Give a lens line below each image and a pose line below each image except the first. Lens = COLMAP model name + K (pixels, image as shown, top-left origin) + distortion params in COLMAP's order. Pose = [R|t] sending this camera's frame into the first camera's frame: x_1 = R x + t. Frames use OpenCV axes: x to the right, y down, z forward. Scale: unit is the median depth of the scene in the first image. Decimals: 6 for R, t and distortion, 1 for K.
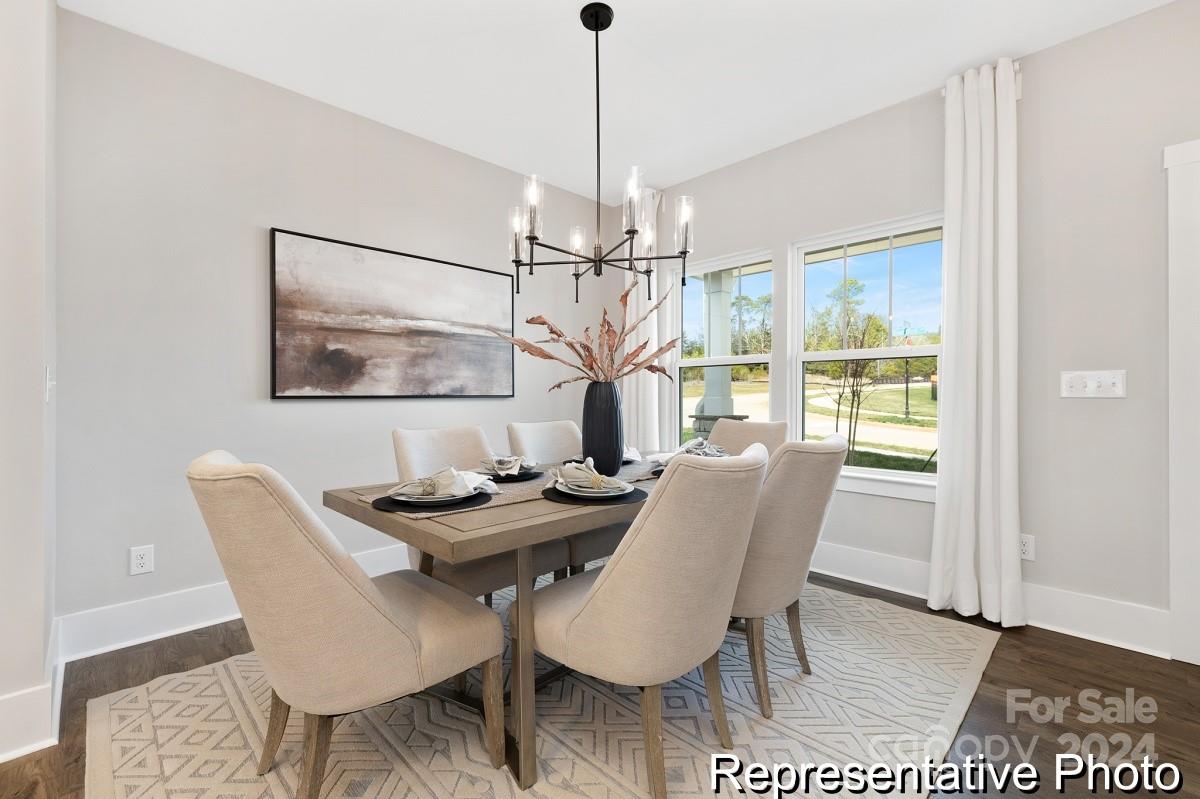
lens RADIAL K [[508.1, 0, 601.7], [0, 508.1, 397.7], [0, 0, 1]] dist [0.002828, 0.000070]
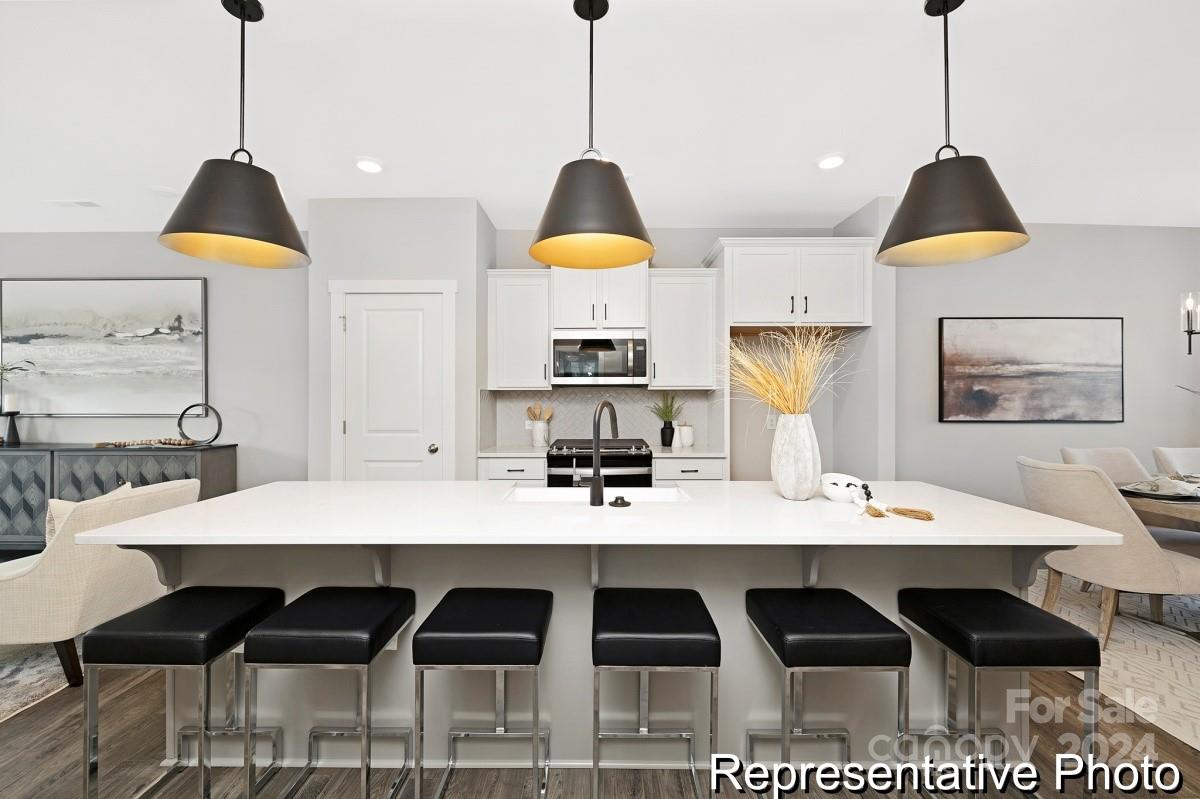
lens RADIAL K [[508.1, 0, 595.8], [0, 508.1, 397.5], [0, 0, 1]] dist [0.002828, 0.000070]
pose [[0.702454, 0.002064, -0.711726, -0.234336], [-0.005322, 0.999983, -0.002353, -0.059443], [0.711709, 0.005440, 0.702453, -0.826205]]
